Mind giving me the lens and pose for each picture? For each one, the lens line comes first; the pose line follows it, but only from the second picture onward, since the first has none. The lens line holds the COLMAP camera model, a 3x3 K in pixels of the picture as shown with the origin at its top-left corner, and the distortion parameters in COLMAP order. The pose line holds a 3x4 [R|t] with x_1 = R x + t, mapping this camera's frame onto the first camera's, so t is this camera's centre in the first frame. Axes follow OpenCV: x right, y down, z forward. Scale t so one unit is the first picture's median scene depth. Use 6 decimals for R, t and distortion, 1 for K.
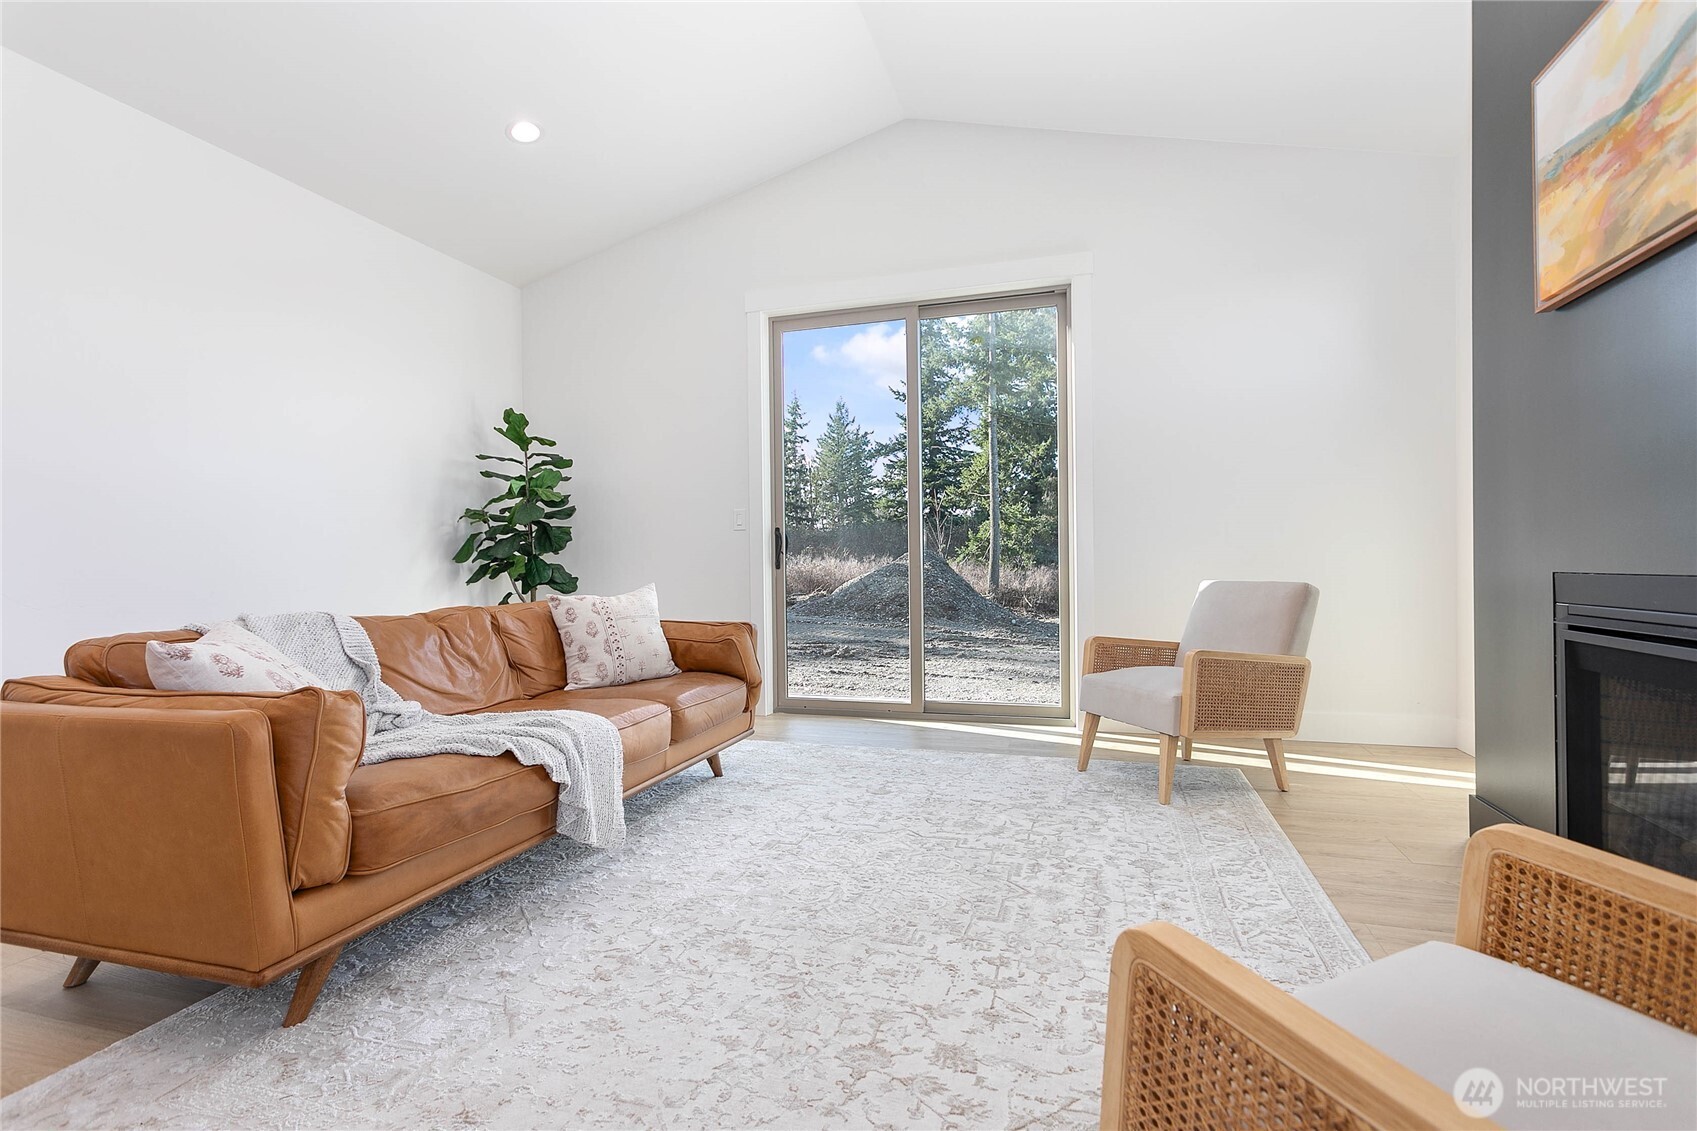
lens RADIAL K [[811.3, 0, 847.2], [0, 811.3, 572.8], [0, 0, 1]] dist [0.000738, 0.006901]
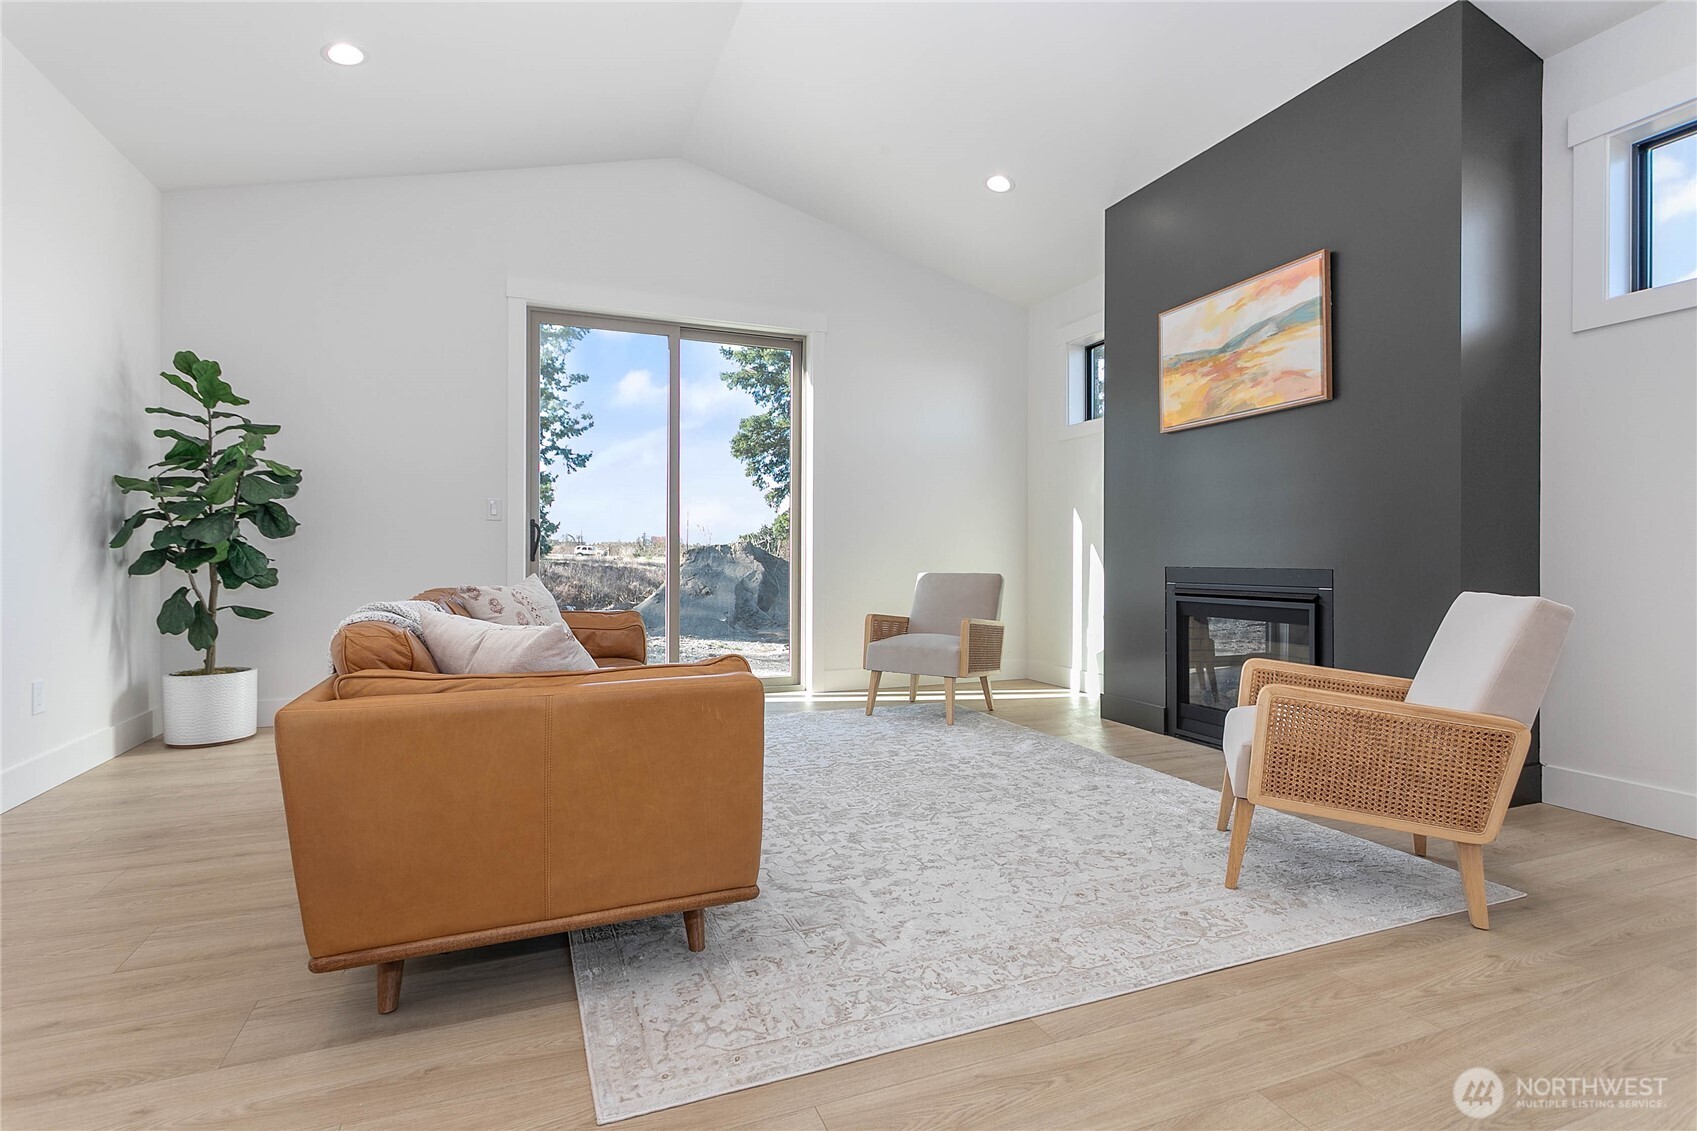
lens RADIAL K [[811.3, 0, 847.2], [0, 811.3, 572.8], [0, 0, 1]] dist [0.000738, 0.006901]
pose [[0.770163, 0.002682, 0.637841, -0.566399], [-0.004414, 0.999990, 0.001125, 0.008671], [-0.637831, -0.003682, 0.770167, -0.007290]]
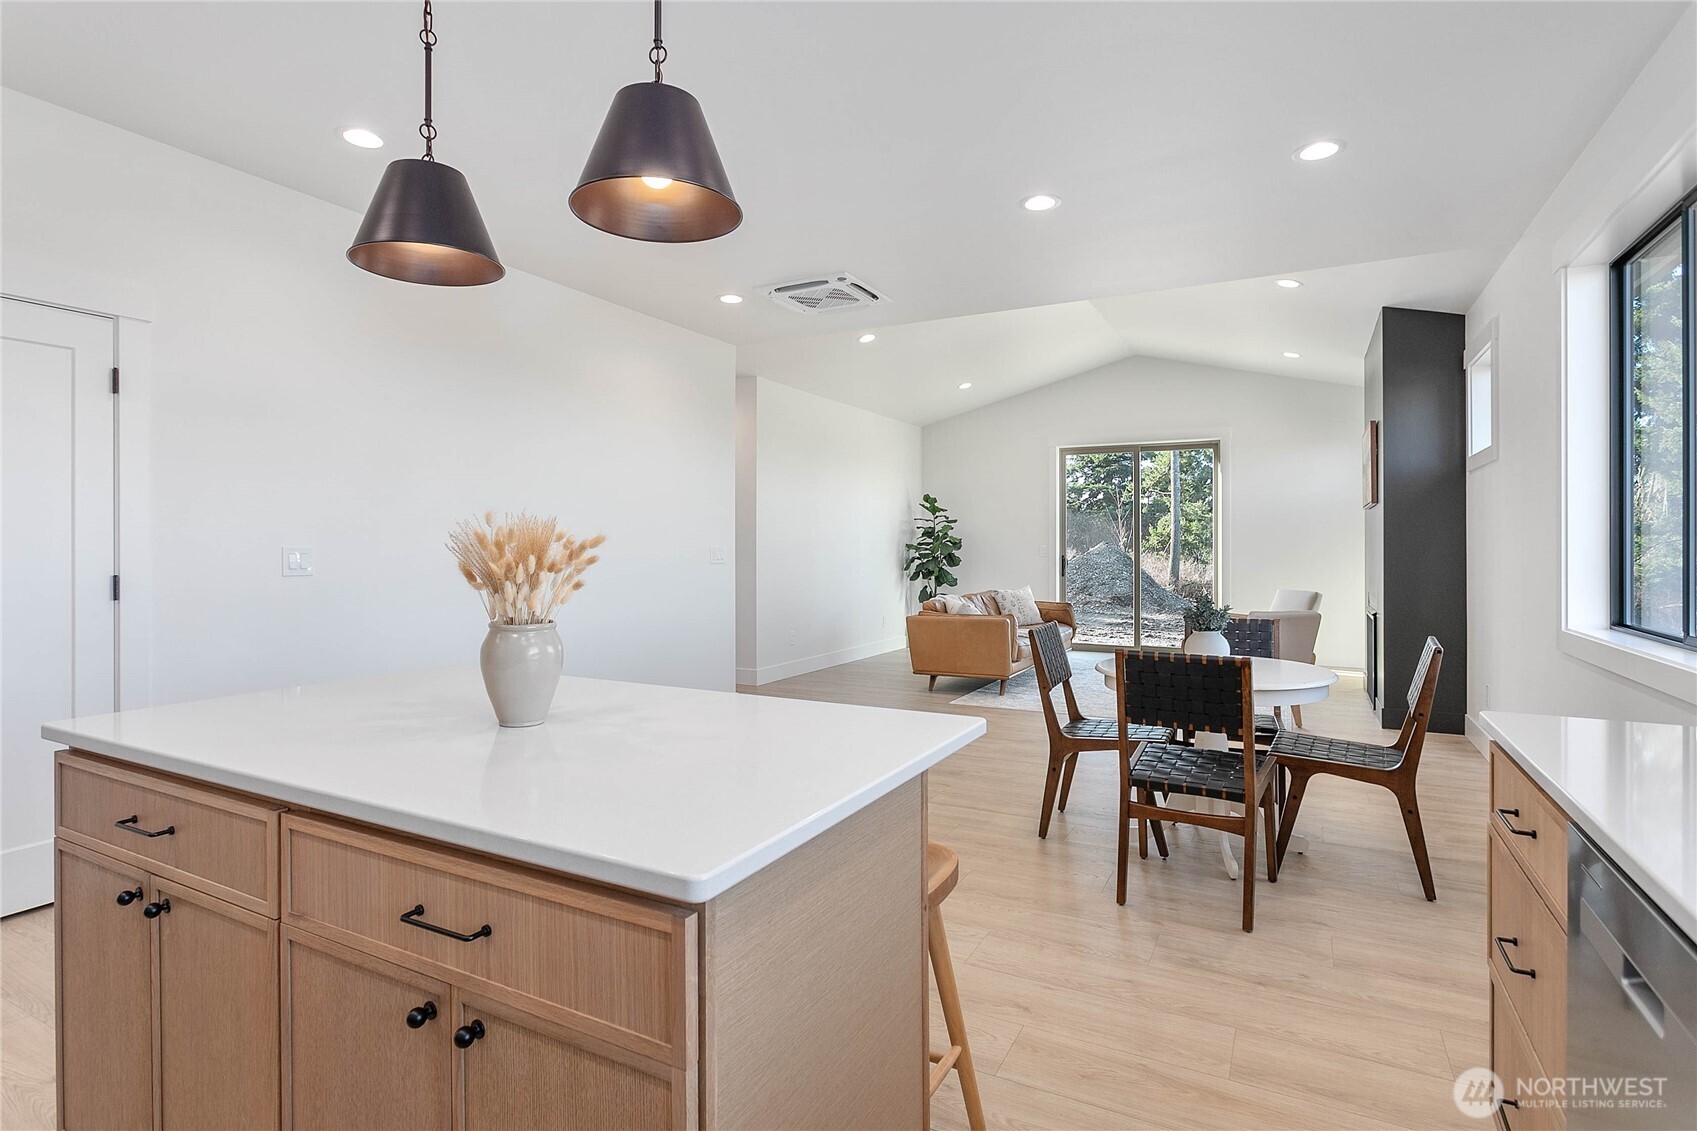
lens RADIAL K [[855.8, 0, 844.6], [0, 855.8, 557.3], [0, 0, 1]] dist [-0.004733, -0.000914]
pose [[0.982455, 0.013404, -0.186017, -0.291119], [-0.013159, 0.999910, 0.002551, -0.065857], [0.186035, -0.000058, 0.982543, -1.505890]]
